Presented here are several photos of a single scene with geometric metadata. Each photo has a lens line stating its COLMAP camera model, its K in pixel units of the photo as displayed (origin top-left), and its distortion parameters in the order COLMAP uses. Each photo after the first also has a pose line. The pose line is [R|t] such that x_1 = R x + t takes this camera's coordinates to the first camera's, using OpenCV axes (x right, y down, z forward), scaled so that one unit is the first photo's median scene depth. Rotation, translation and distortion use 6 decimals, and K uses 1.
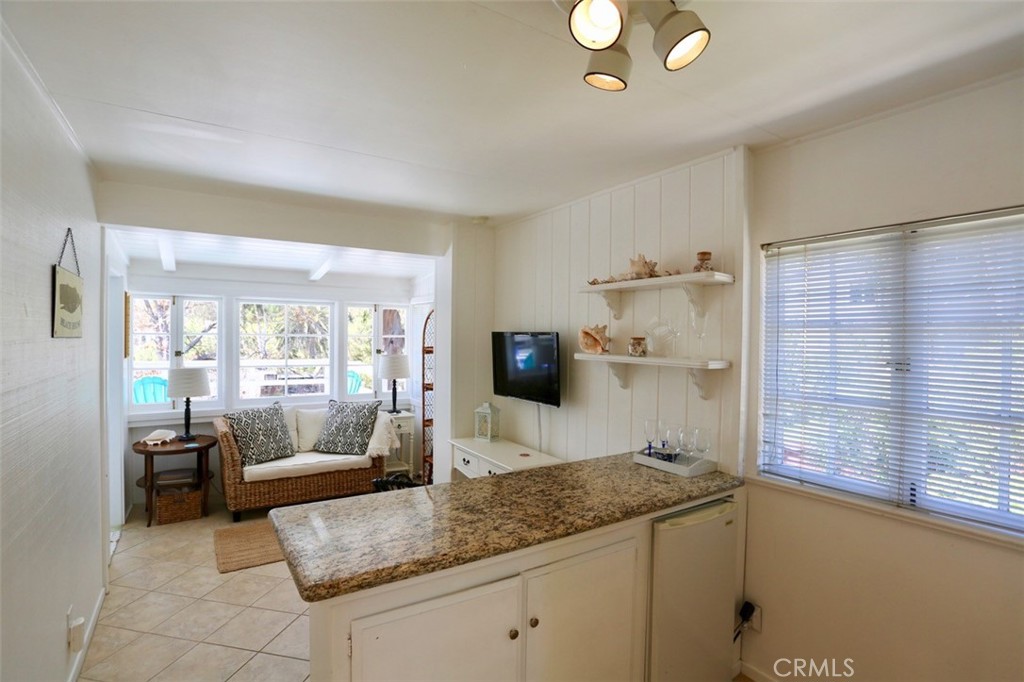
lens RADIAL K [[497.6, 0, 512.0], [0, 497.6, 341.0], [0, 0, 1]] dist [-0.074914, 0.034238]
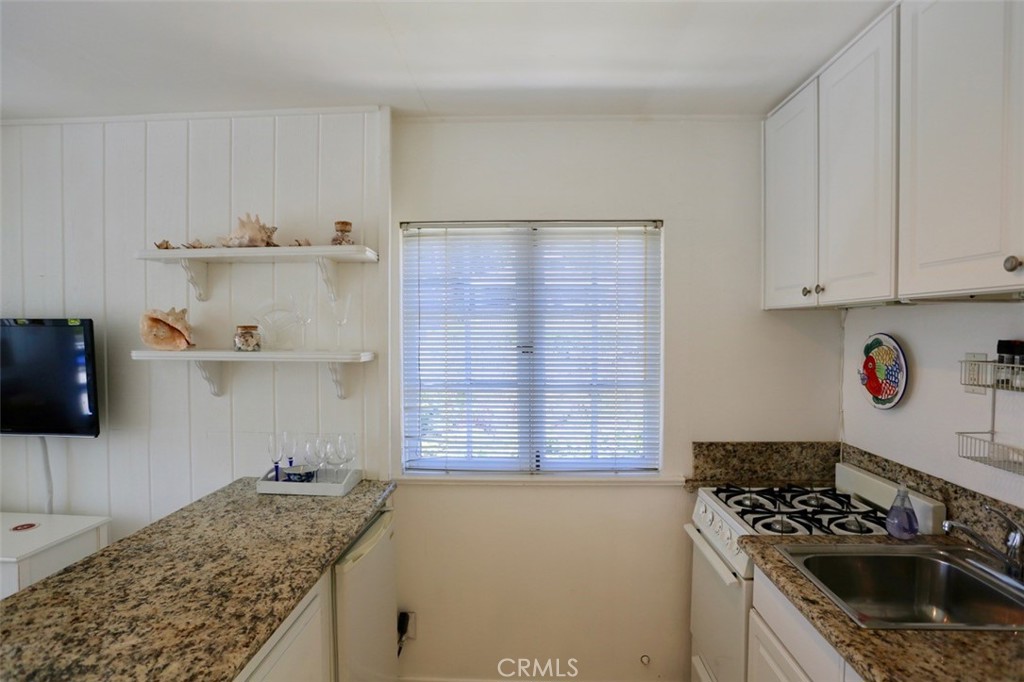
lens RADIAL K [[524.4, 0, 512.0], [0, 524.4, 341.0], [0, 0, 1]] dist [-0.074775, 0.031706]
pose [[0.582592, -0.031374, 0.812159, -0.115535], [0.013254, 0.999489, 0.029103, -0.001136], [-0.812656, -0.006191, 0.582710, 0.184120]]
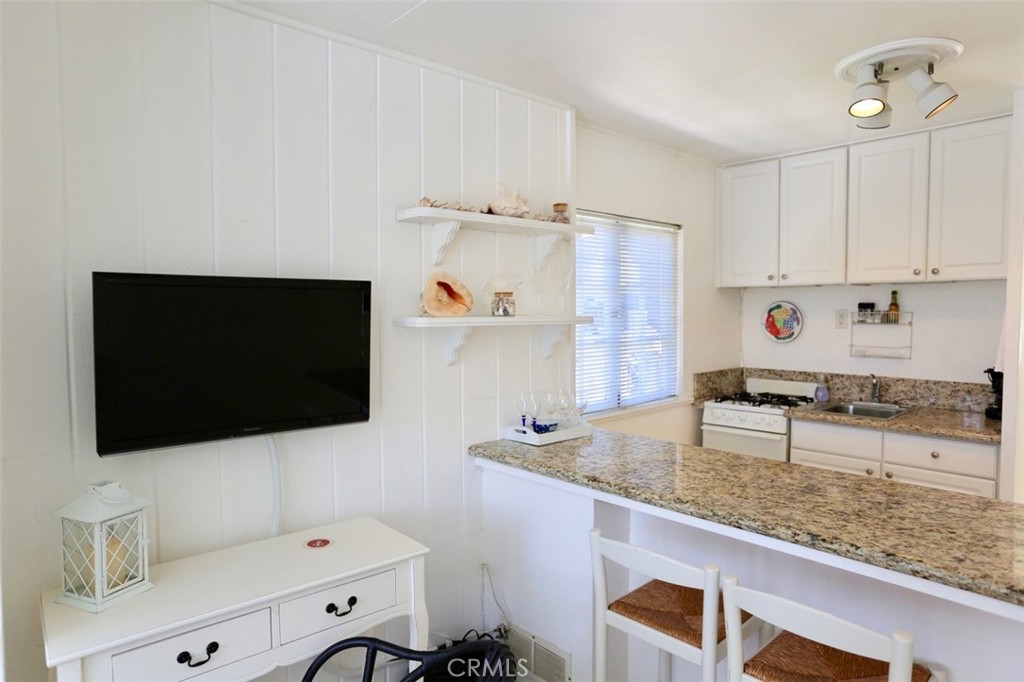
lens RADIAL K [[613.0, 0, 512.0], [0, 613.0, 341.0], [0, 0, 1]] dist [-0.061123, 0.051952]
pose [[-0.152940, -0.061982, 0.986290, -0.561736], [0.012623, 0.997827, 0.064664, 0.005869], [-0.988155, 0.022339, -0.151825, 0.917765]]
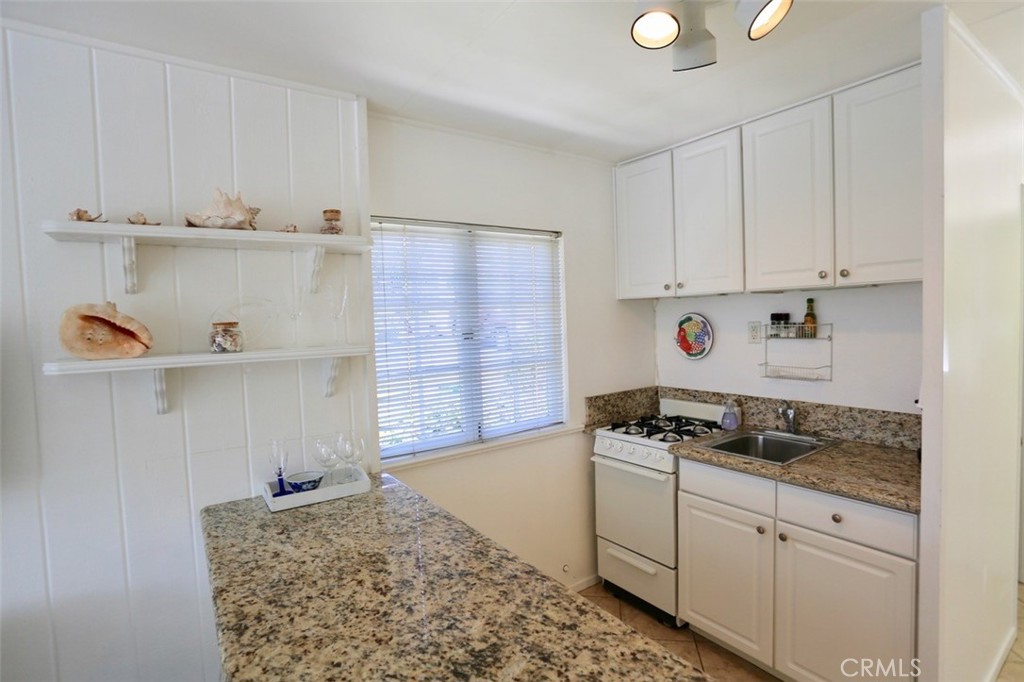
lens RADIAL K [[497.6, 0, 512.0], [0, 497.6, 341.0], [0, 0, 1]] dist [-0.074914, 0.034238]
pose [[-0.027601, -0.056906, 0.997998, -0.300052], [0.042879, 0.997392, 0.058057, -0.003120], [-0.998699, 0.044396, -0.025088, 0.530482]]
